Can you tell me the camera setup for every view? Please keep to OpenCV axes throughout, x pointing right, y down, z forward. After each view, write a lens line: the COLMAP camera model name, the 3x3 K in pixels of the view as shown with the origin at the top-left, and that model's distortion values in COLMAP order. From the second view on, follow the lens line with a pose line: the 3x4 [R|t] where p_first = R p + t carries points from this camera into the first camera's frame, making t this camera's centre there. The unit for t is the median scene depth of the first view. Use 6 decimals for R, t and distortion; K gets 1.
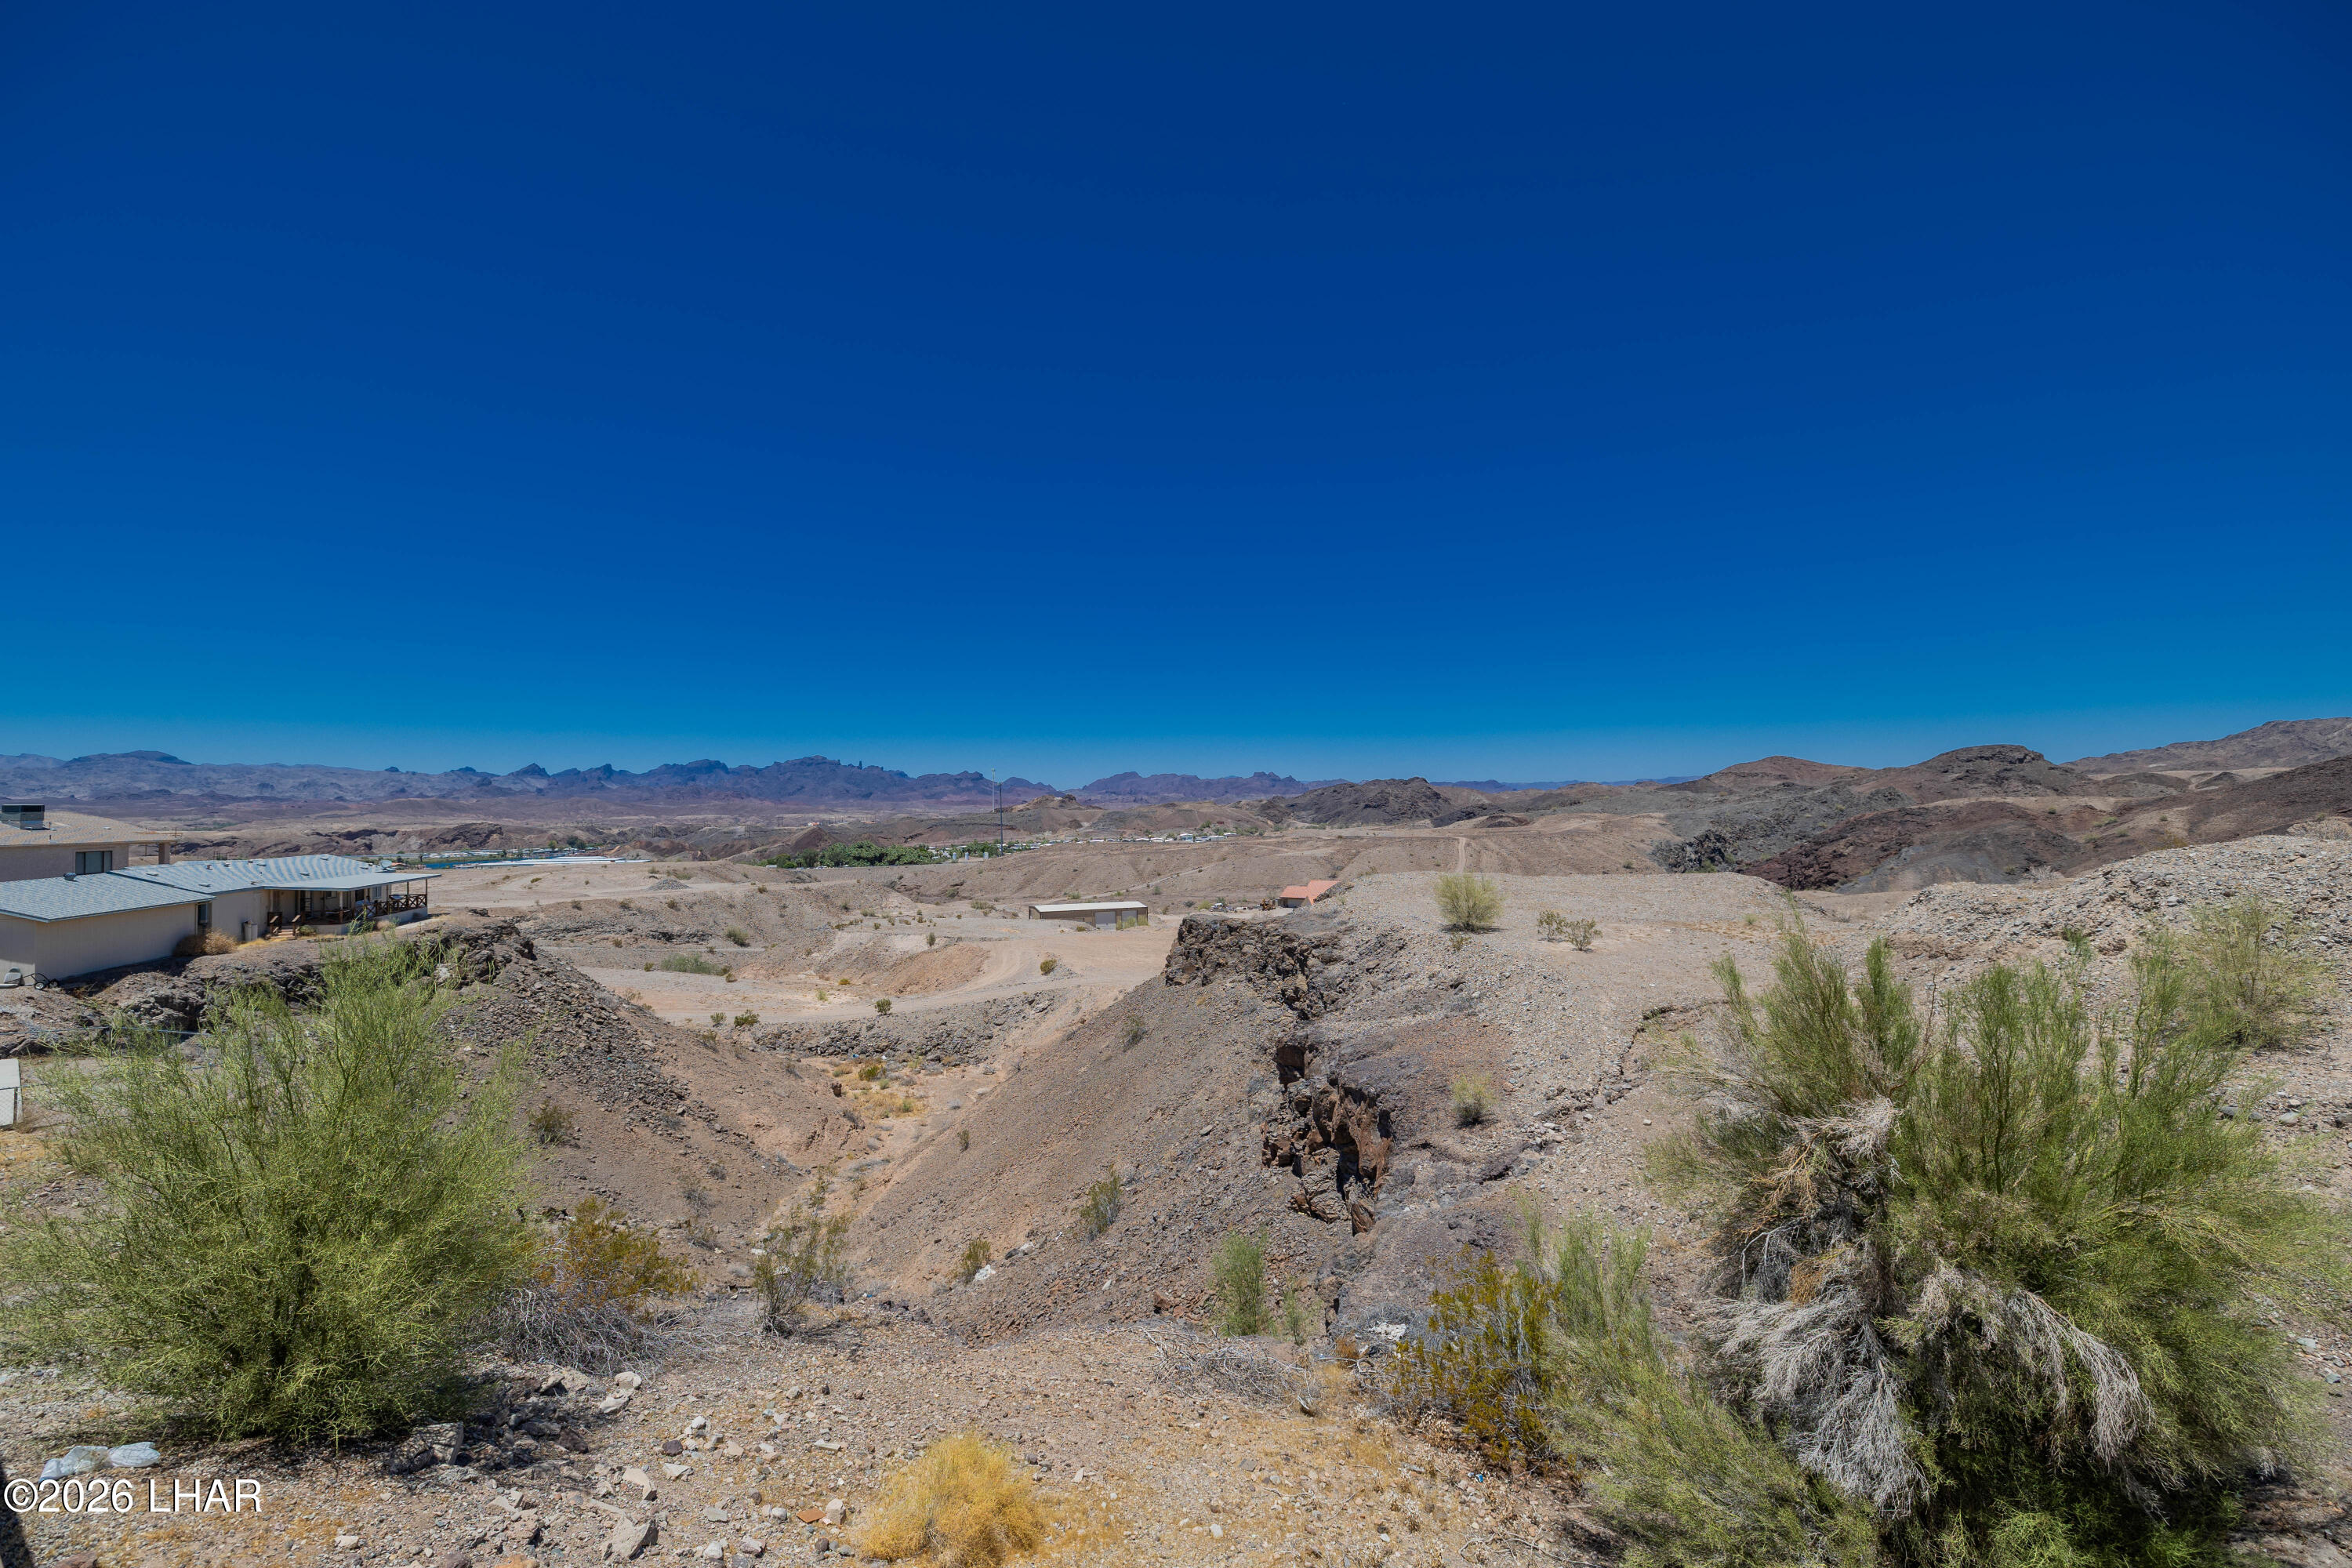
lens RADIAL K [[987.6, 0, 1182.5], [0, 987.6, 748.3], [0, 0, 1]] dist [0.003219, -0.000611]
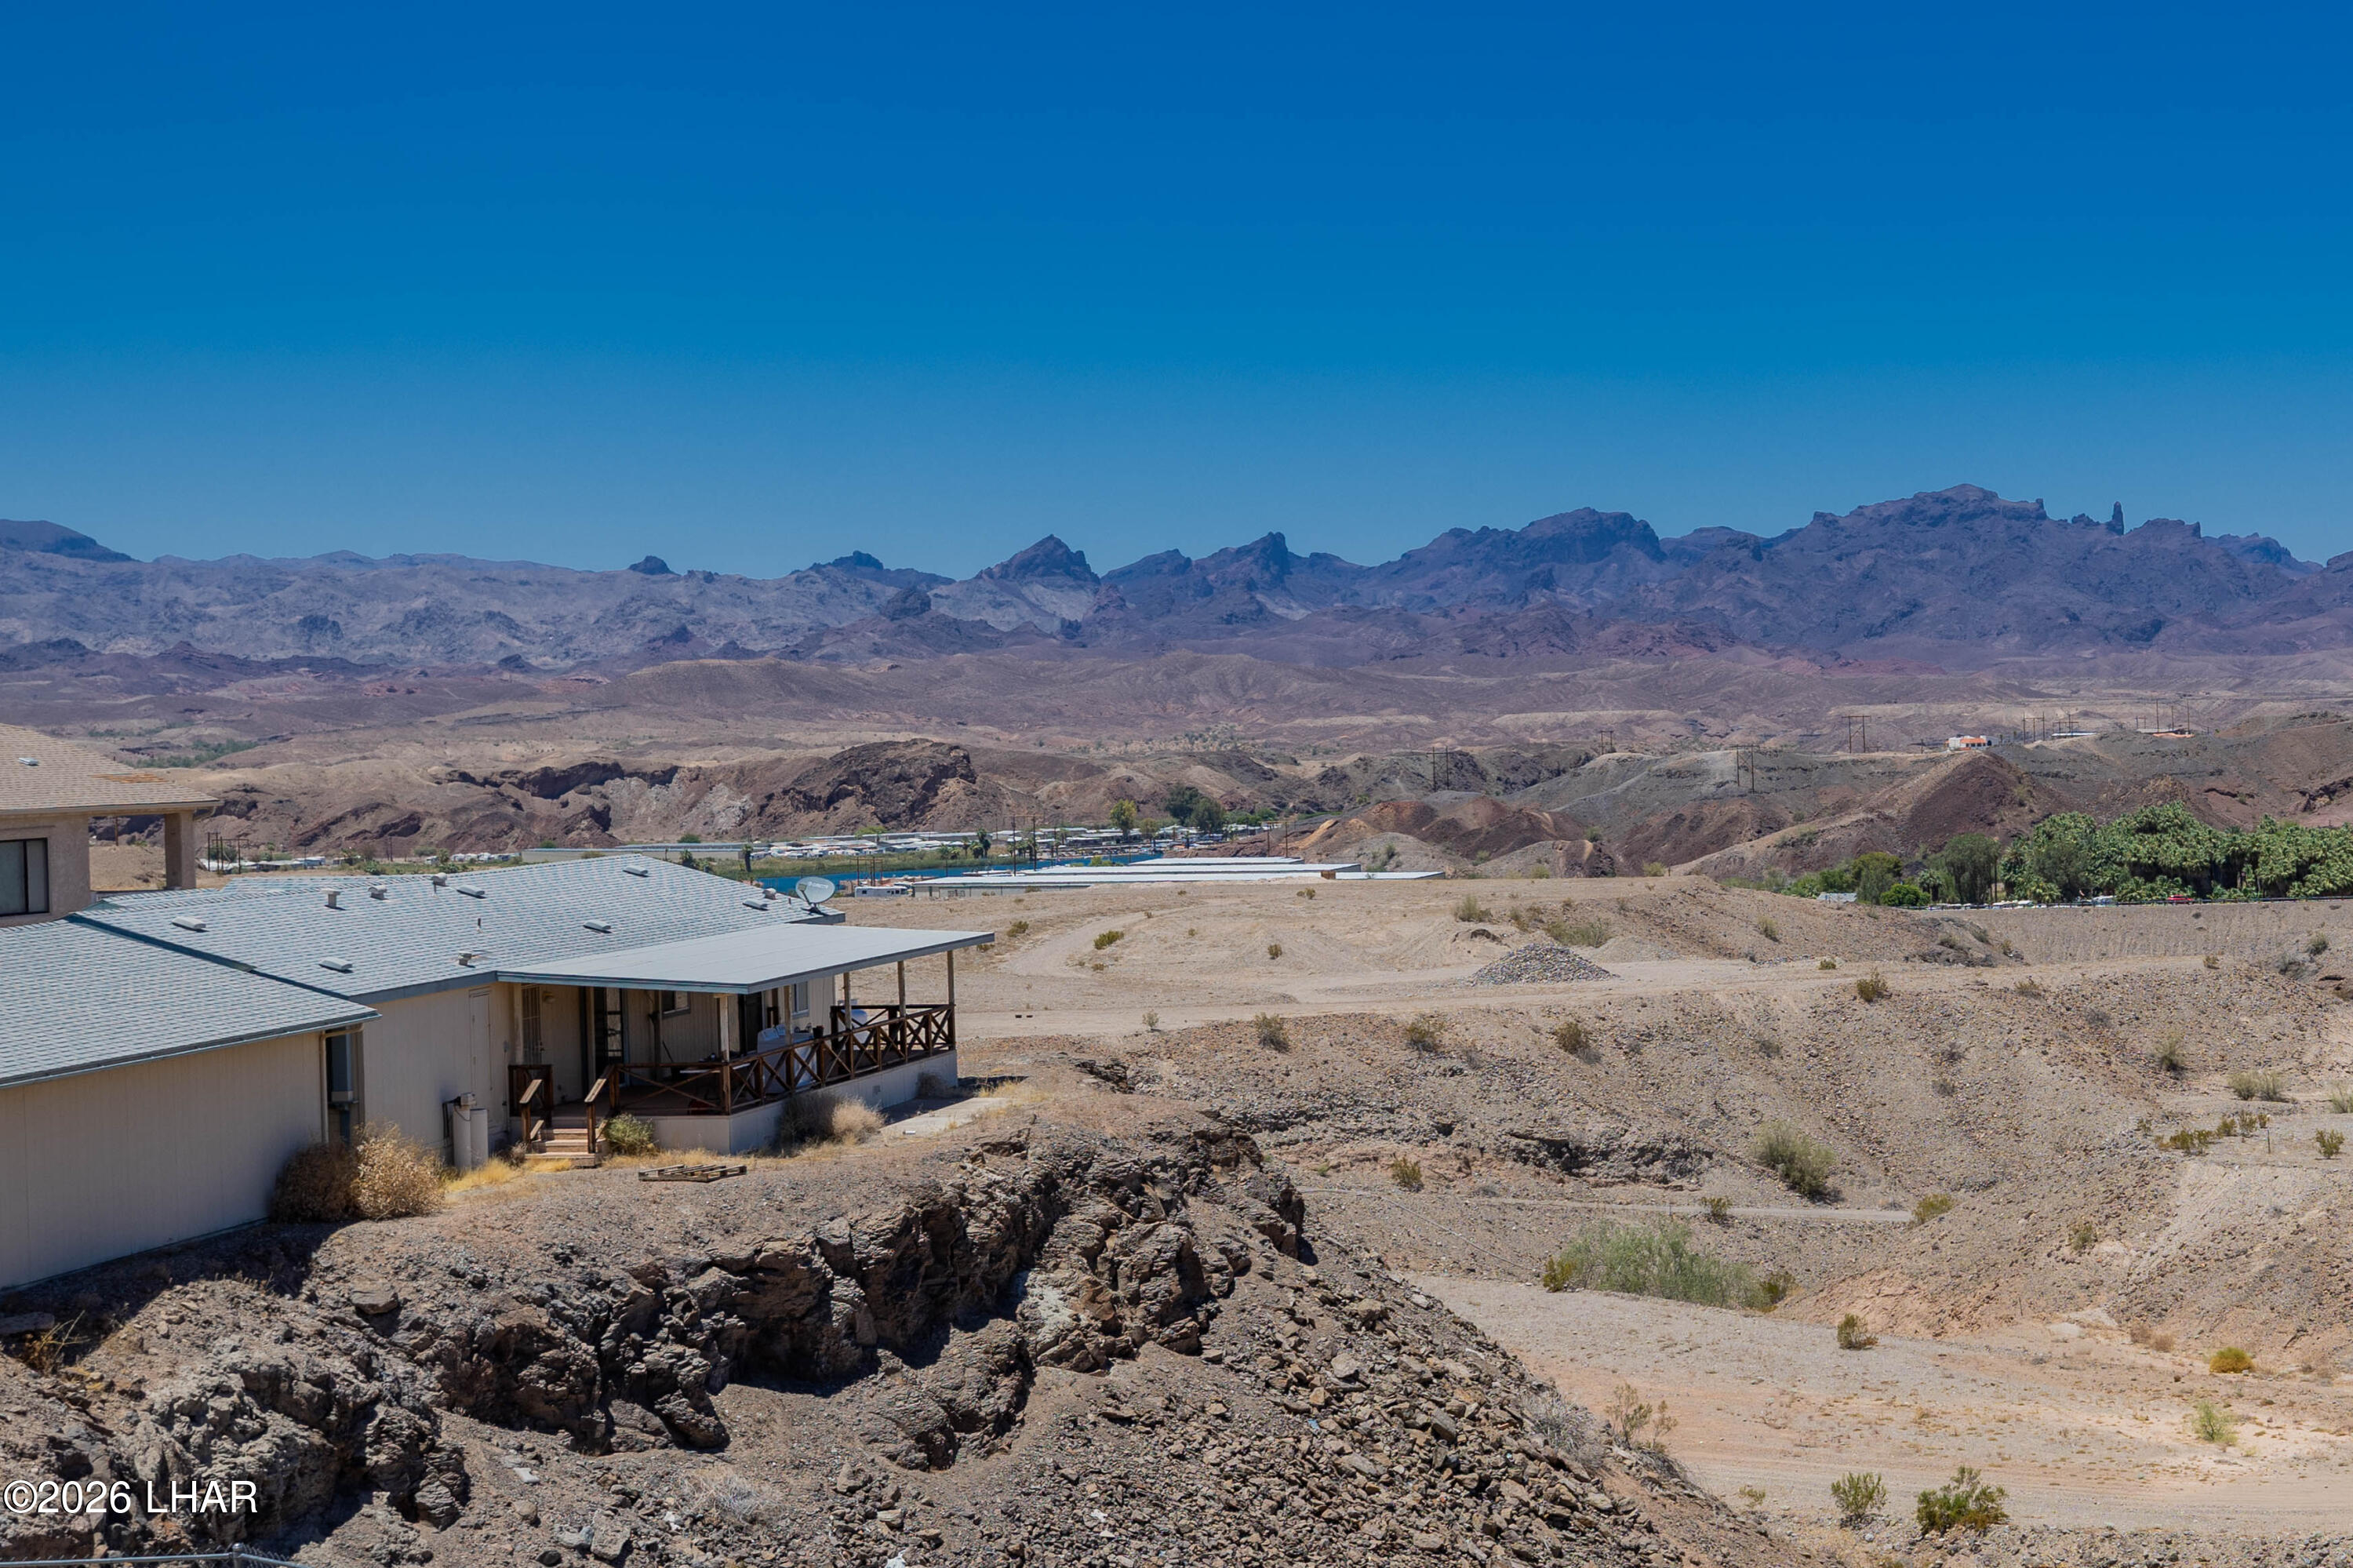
lens RADIAL K [[2762.1, 0, 1166.2], [0, 2762.1, 636.8], [0, 0, 1]] dist [-0.002292, 0.000000]
pose [[0.944178, -0.015407, -0.329076, -0.374624], [0.028374, 0.998997, 0.034639, 0.018632], [0.328212, -0.042042, 0.943668, 0.255179]]
